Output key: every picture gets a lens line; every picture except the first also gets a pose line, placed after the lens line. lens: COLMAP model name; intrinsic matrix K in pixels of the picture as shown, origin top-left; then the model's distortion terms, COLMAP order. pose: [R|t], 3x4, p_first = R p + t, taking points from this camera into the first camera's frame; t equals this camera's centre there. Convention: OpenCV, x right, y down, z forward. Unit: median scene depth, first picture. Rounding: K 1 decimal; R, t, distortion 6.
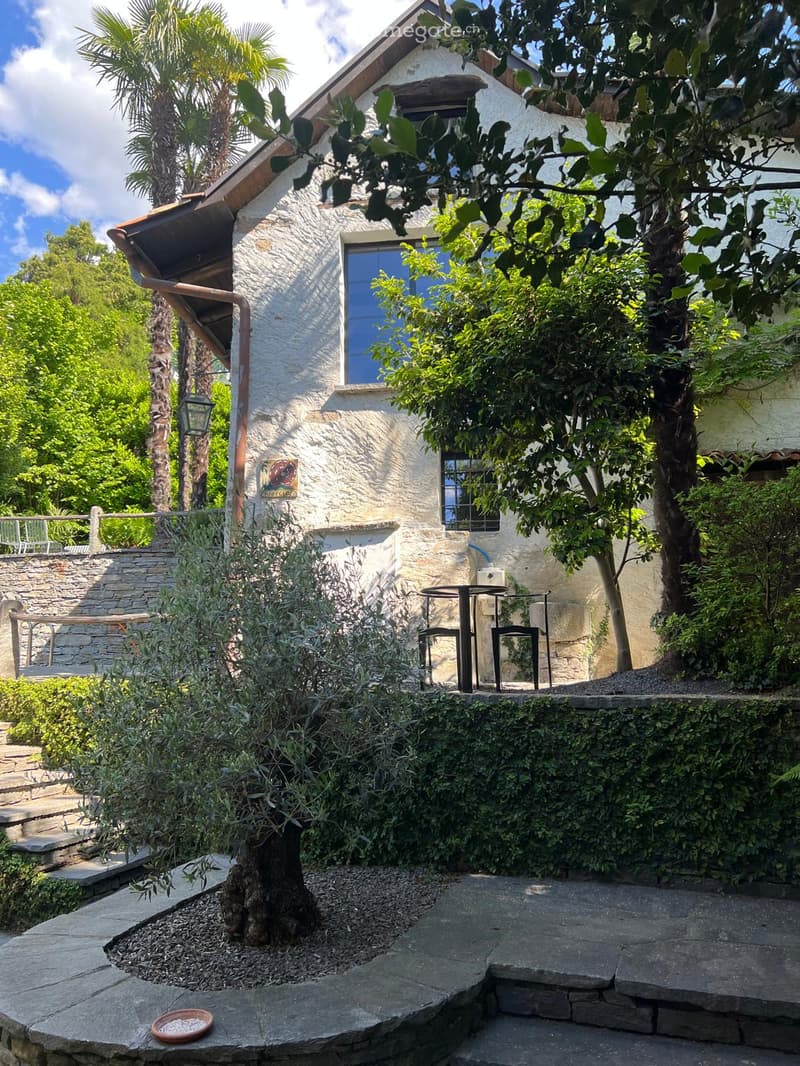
lens RADIAL K [[773.6, 0, 400.0], [0, 773.6, 533.0], [0, 0, 1]] dist [0.063919, -0.081302]
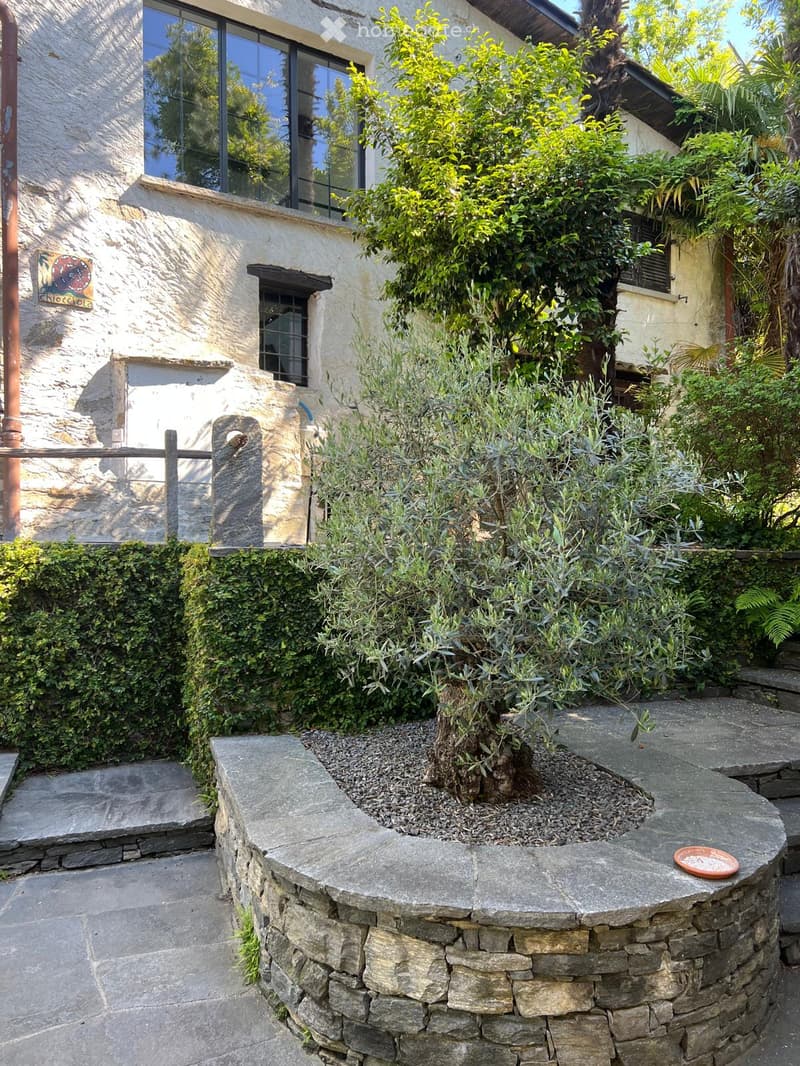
lens RADIAL K [[773.6, 0, 400.0], [0, 773.6, 533.0], [0, 0, 1]] dist [0.063919, -0.081302]
pose [[0.791706, 0.014340, 0.610733, -0.359641], [-0.113848, 0.985674, 0.124440, 0.041636], [-0.600200, -0.168051, 0.781997, 0.158566]]
